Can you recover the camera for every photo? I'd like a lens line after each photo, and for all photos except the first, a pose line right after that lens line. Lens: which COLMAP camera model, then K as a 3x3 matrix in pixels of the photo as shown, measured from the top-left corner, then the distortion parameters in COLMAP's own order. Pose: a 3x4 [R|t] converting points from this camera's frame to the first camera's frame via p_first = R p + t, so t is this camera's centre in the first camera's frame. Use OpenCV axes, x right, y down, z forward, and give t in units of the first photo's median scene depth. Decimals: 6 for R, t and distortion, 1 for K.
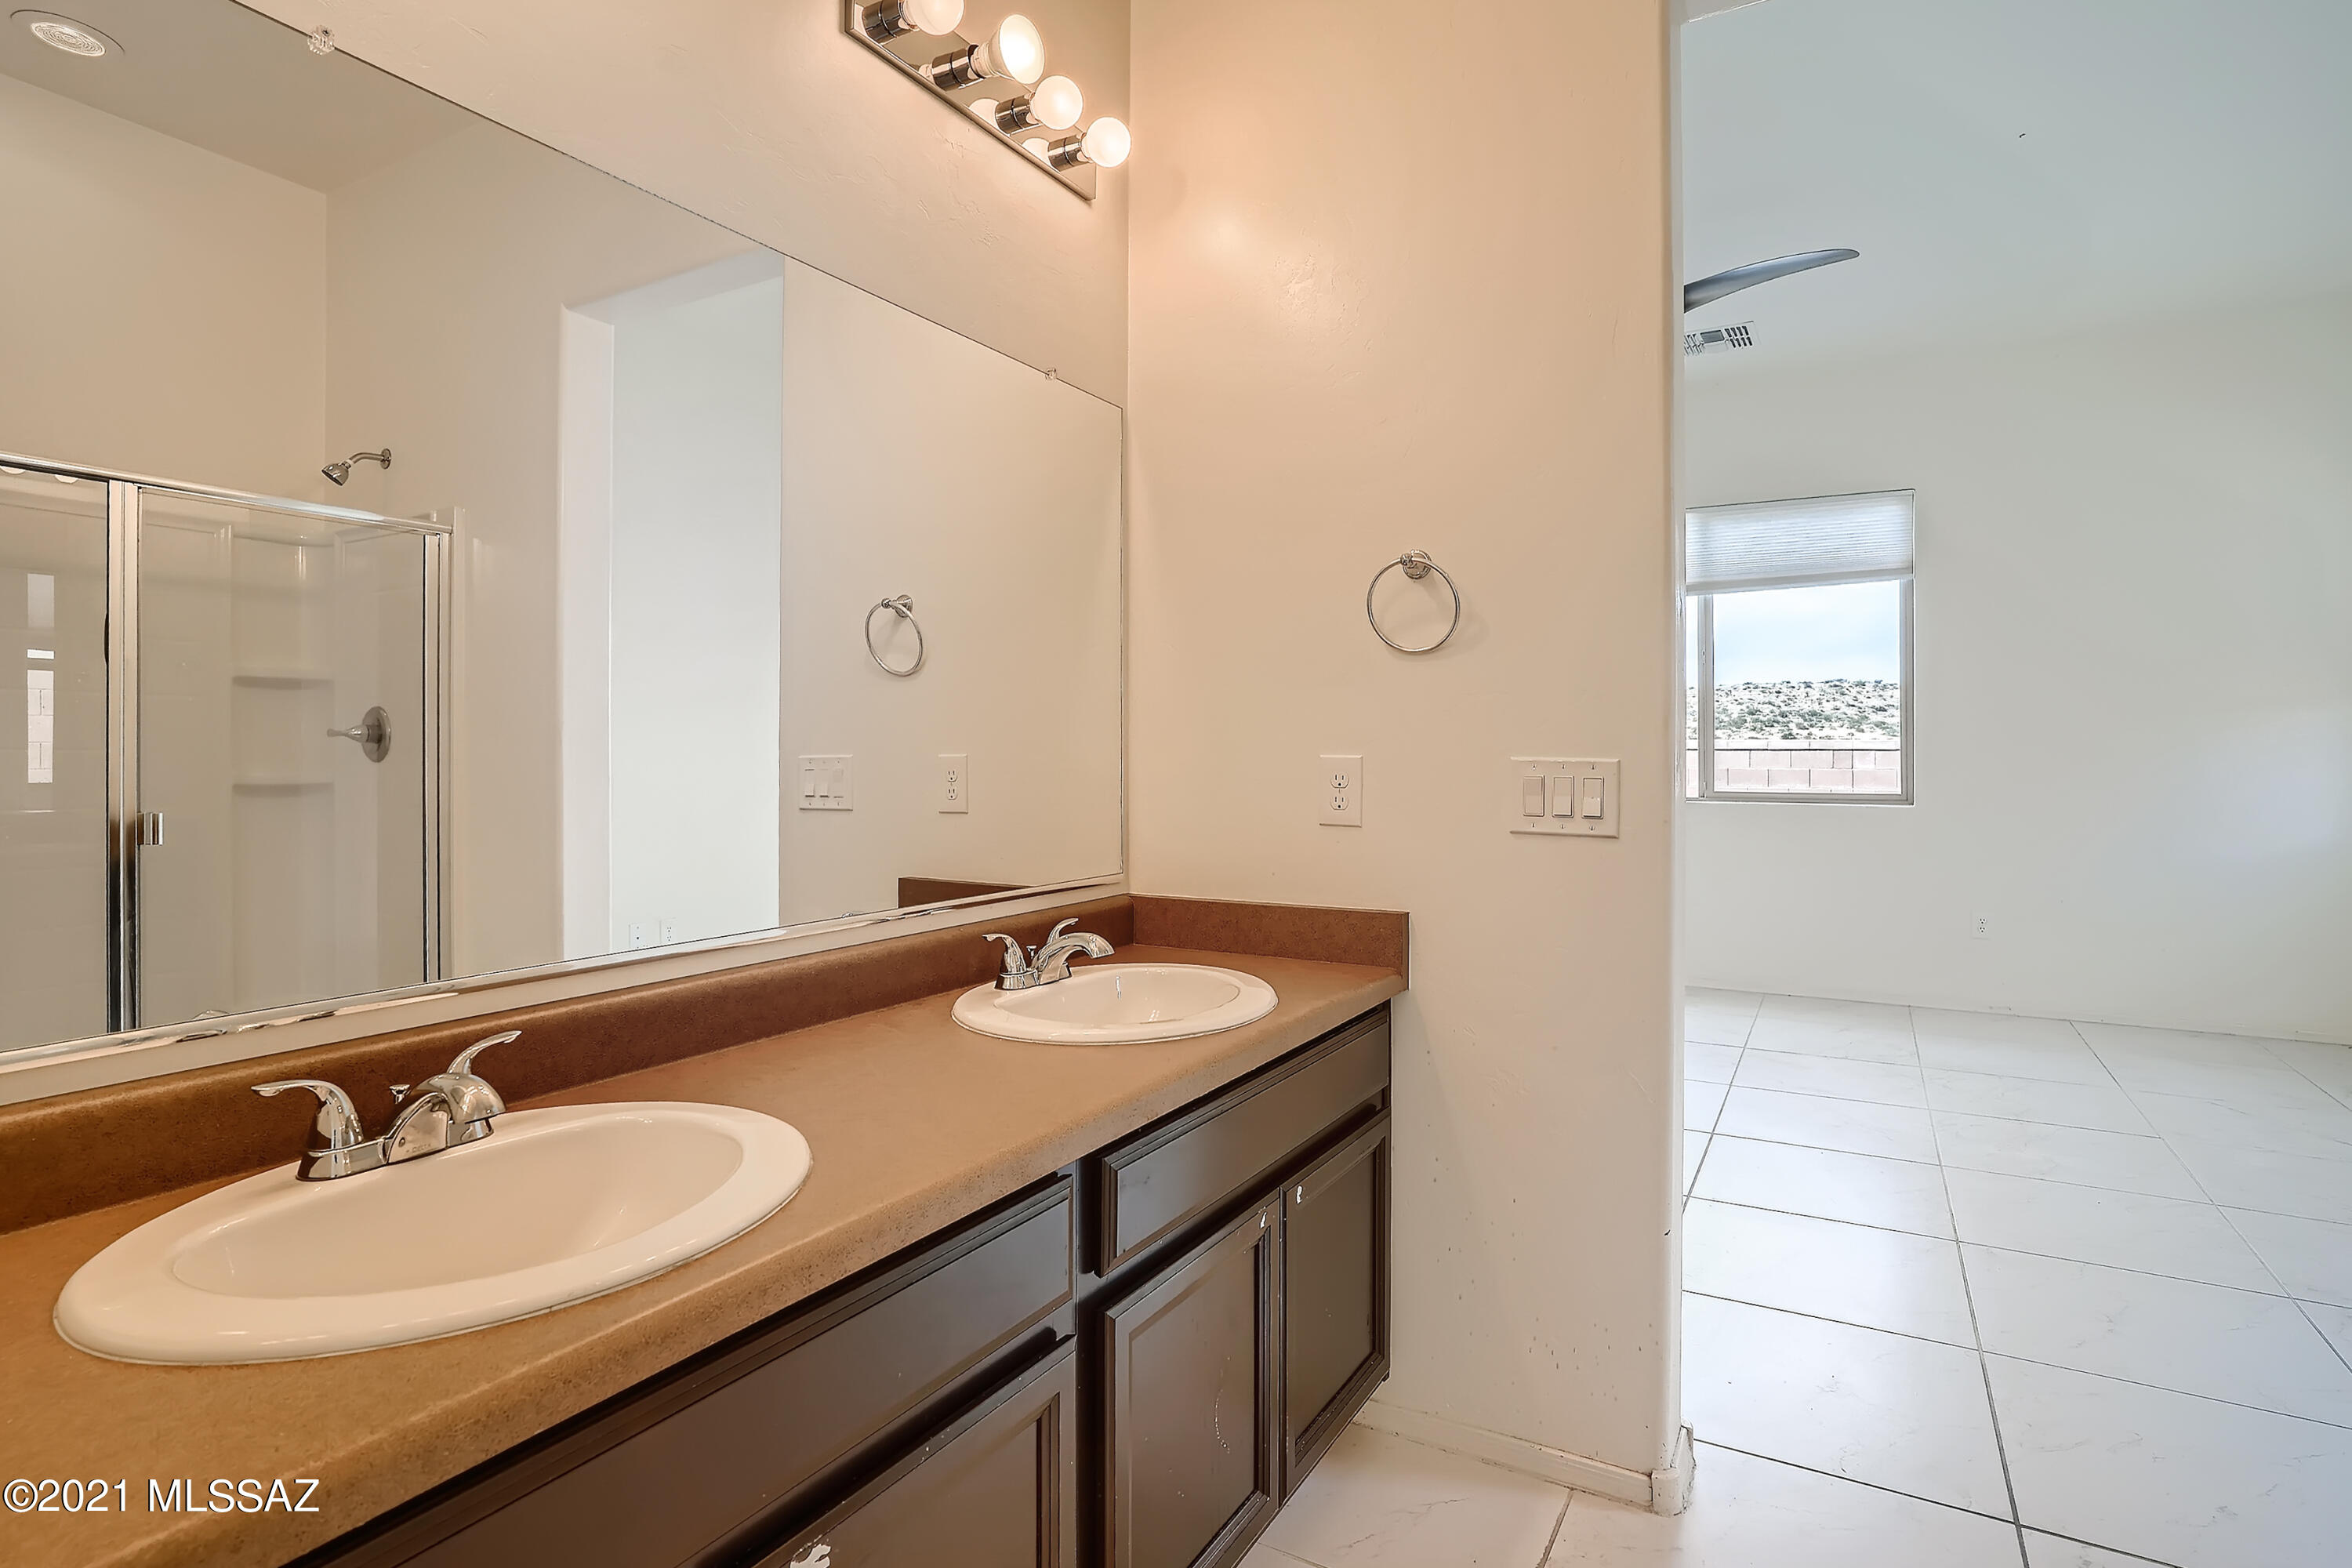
lens RADIAL K [[1185.1, 0, 1157.9], [0, 1185.1, 772.2], [0, 0, 1]] dist [-0.032690, 0.011805]
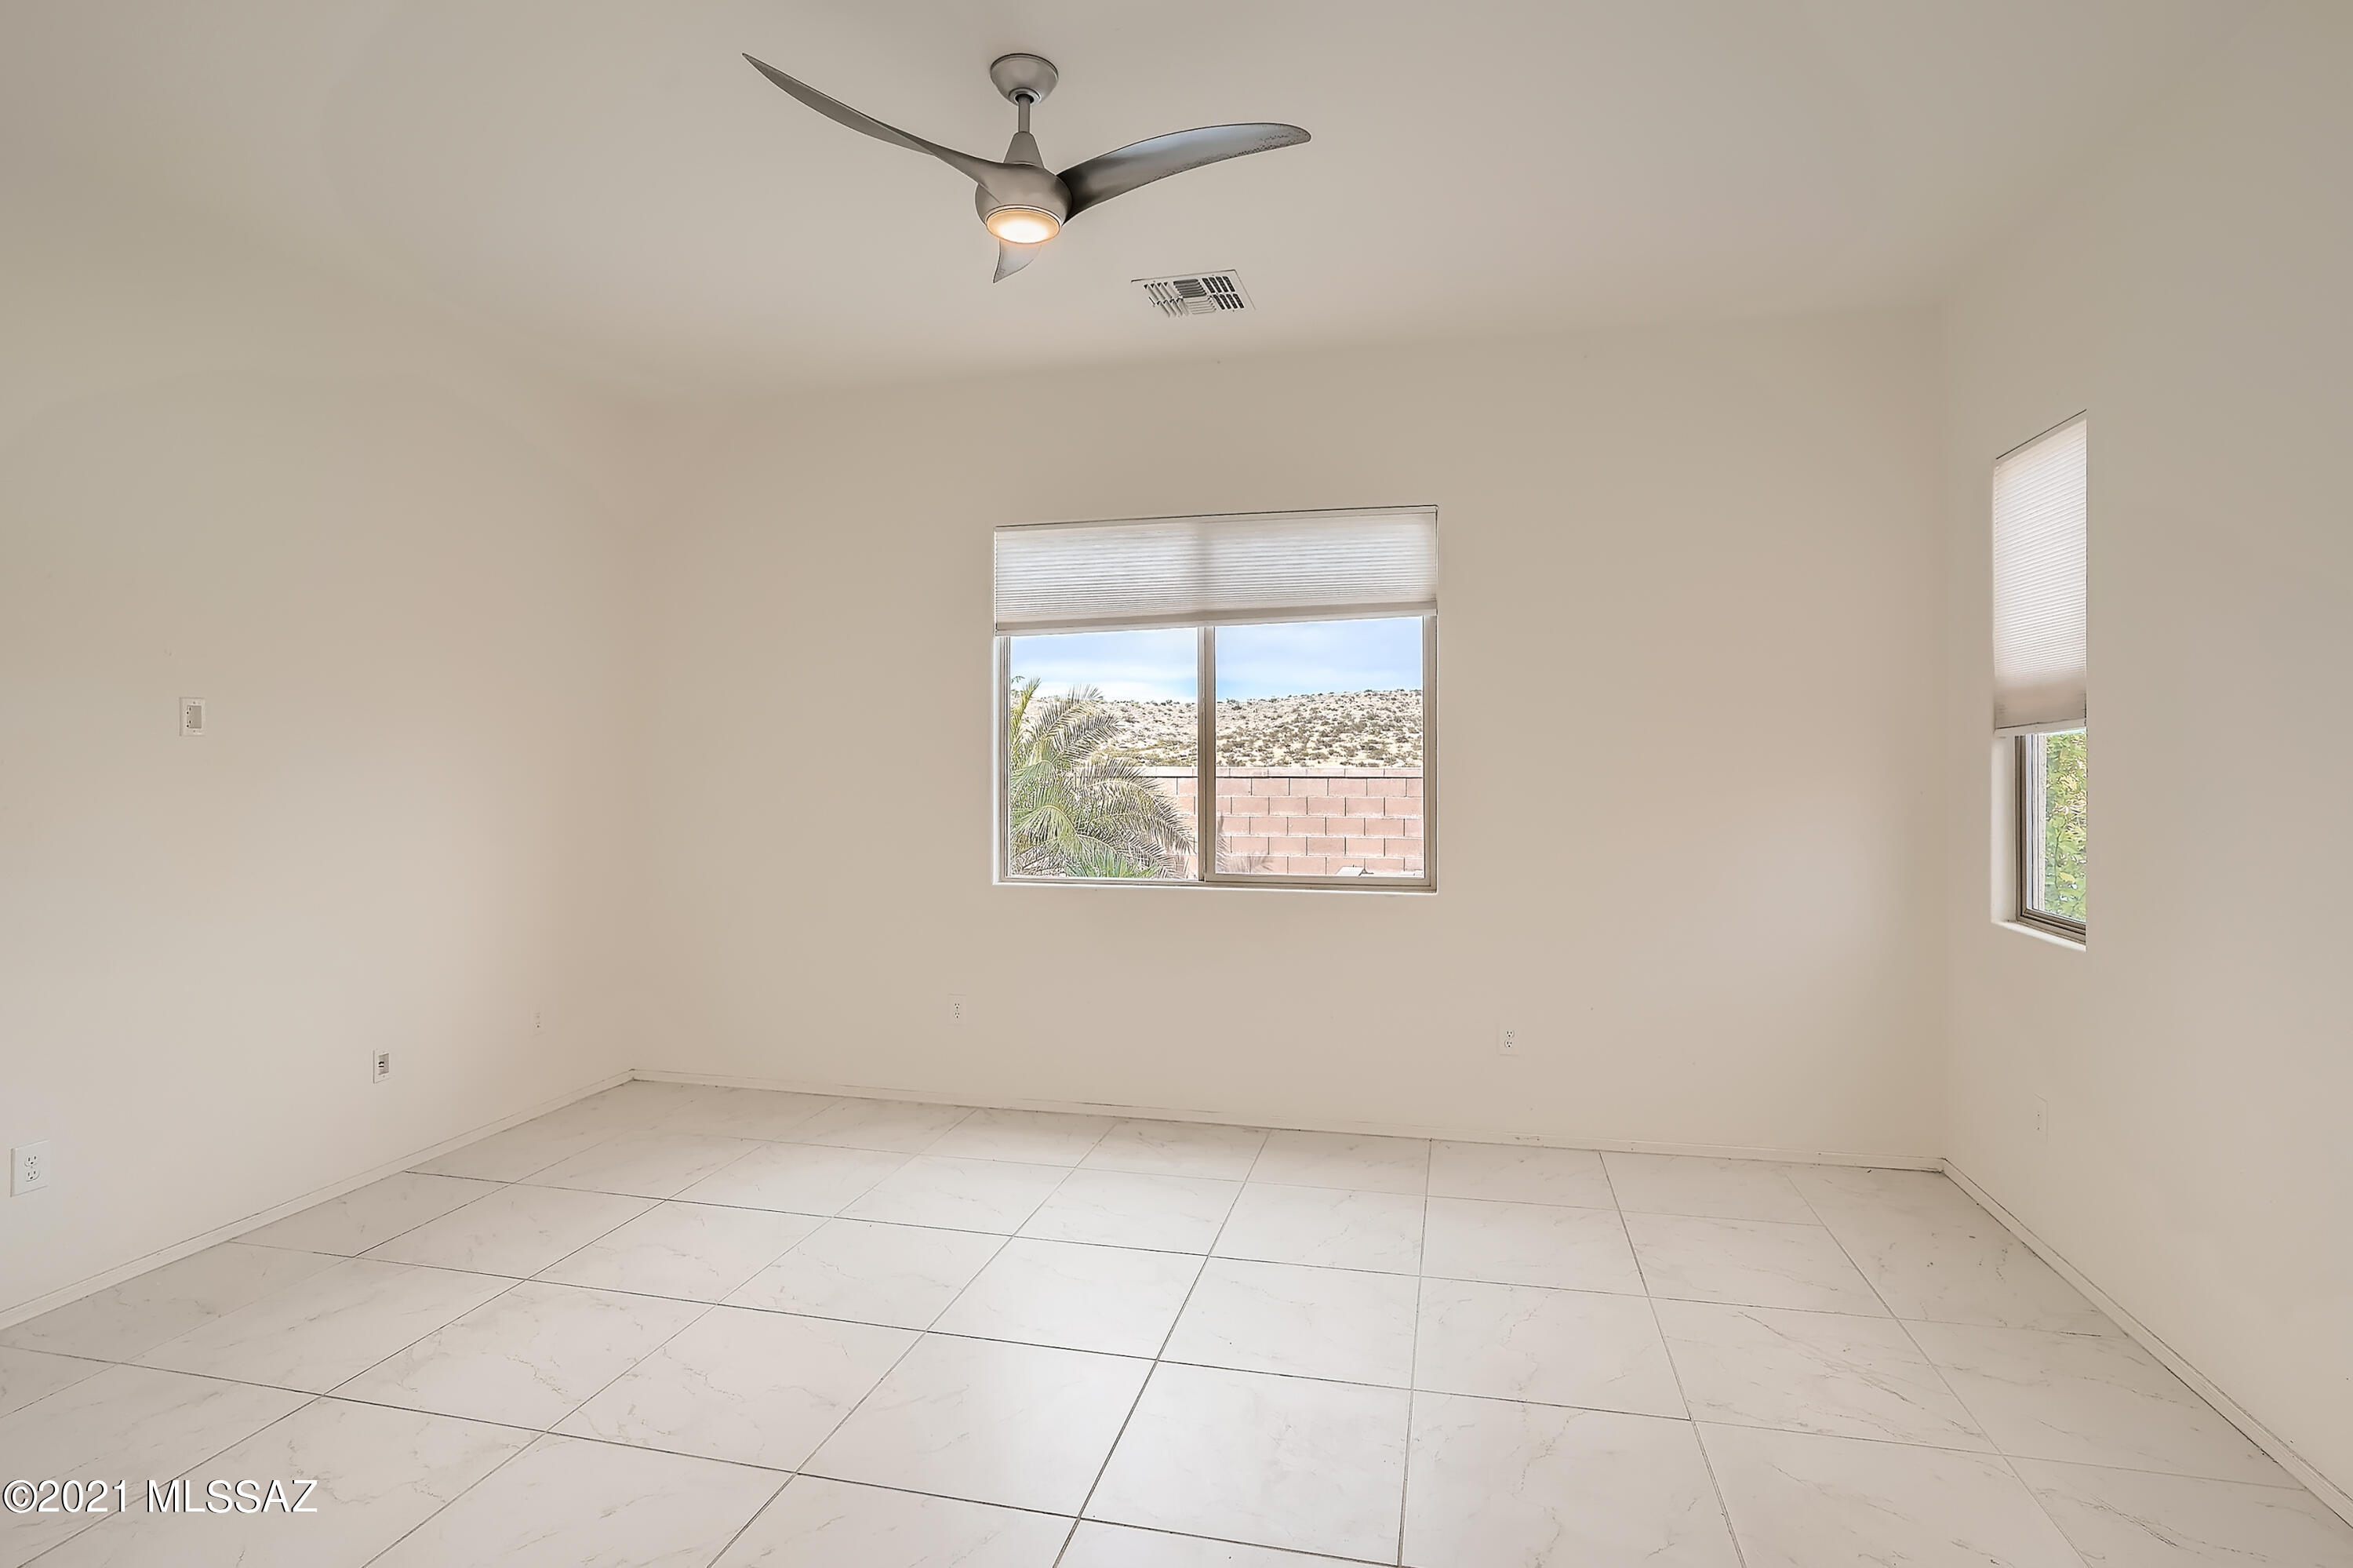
lens RADIAL K [[1185.6, 0, 1173.5], [0, 1185.6, 767.2], [0, 0, 1]] dist [-0.032690, 0.011805]
pose [[0.955085, -0.003664, 0.296309, 0.212458], [0.005174, 0.999977, -0.004312, -0.053233], [-0.296286, 0.005651, 0.955082, 0.249458]]
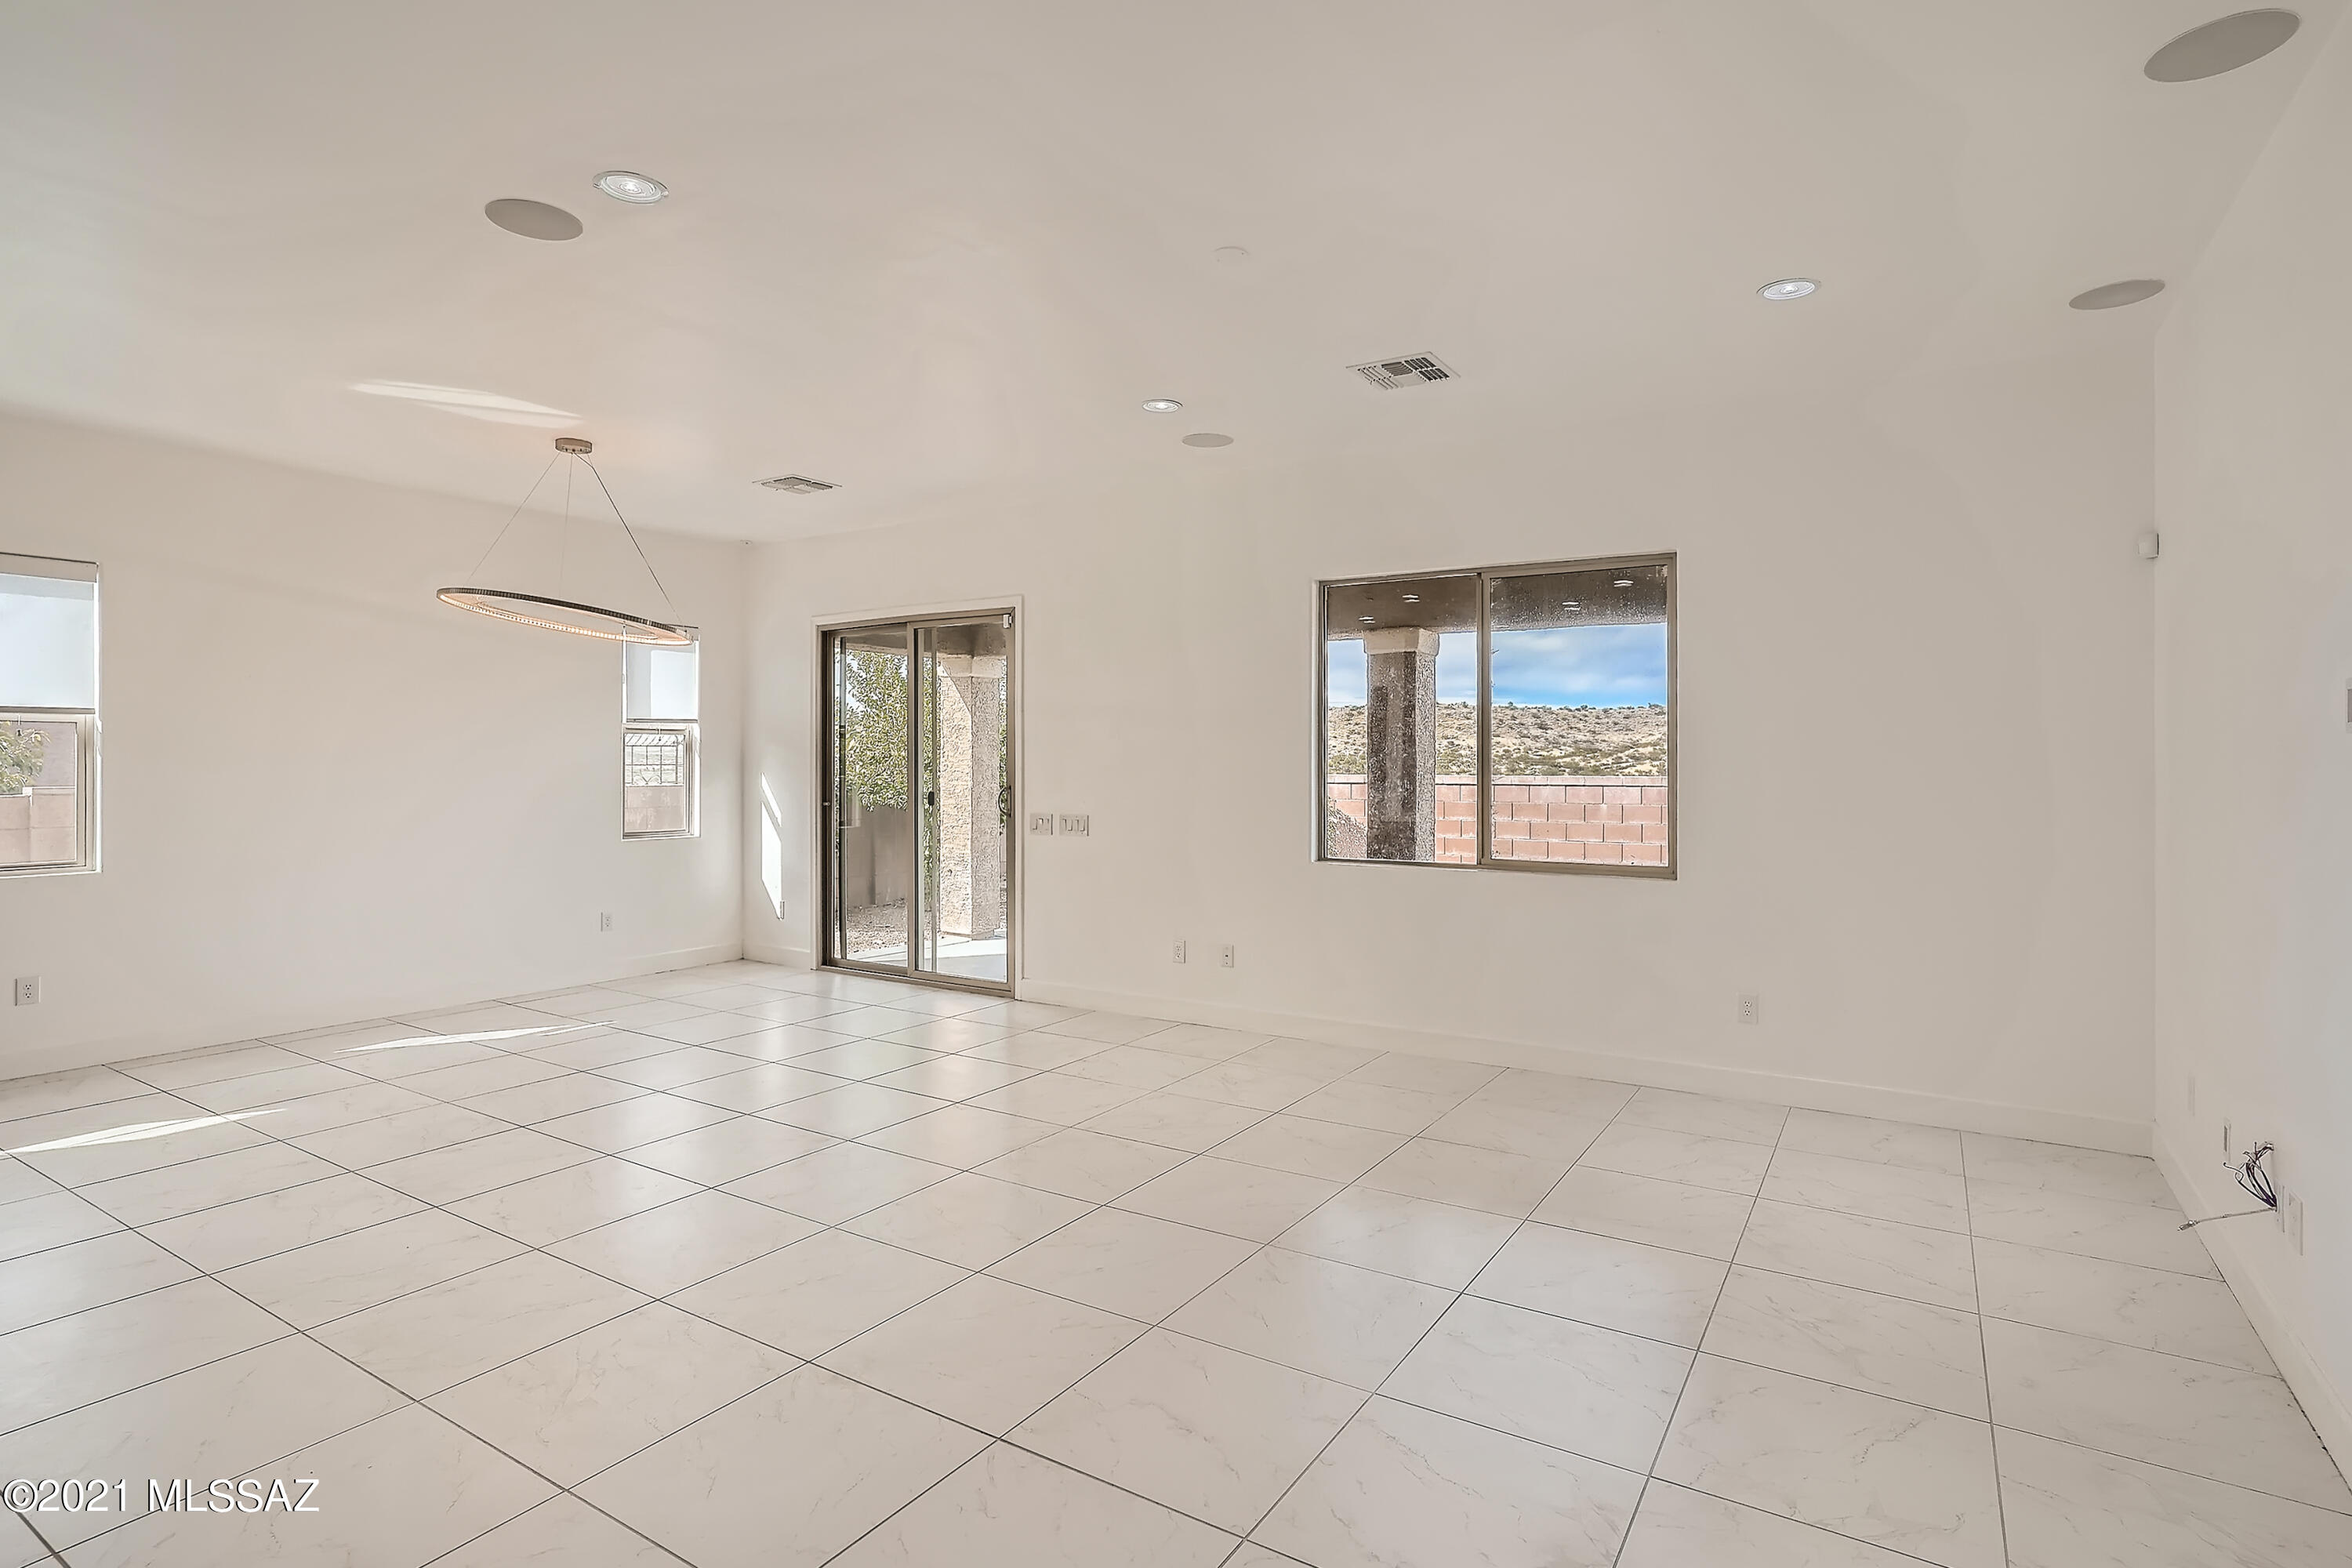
lens RADIAL K [[1185.1, 0, 1164.5], [0, 1185.1, 766.1], [0, 0, 1]] dist [-0.032690, 0.011805]
pose [[0.998885, 0.000682, -0.047214, 0.306139], [-0.001282, 0.999919, -0.012667, -0.052236], [0.047201, 0.012714, 0.998804, 0.088674]]
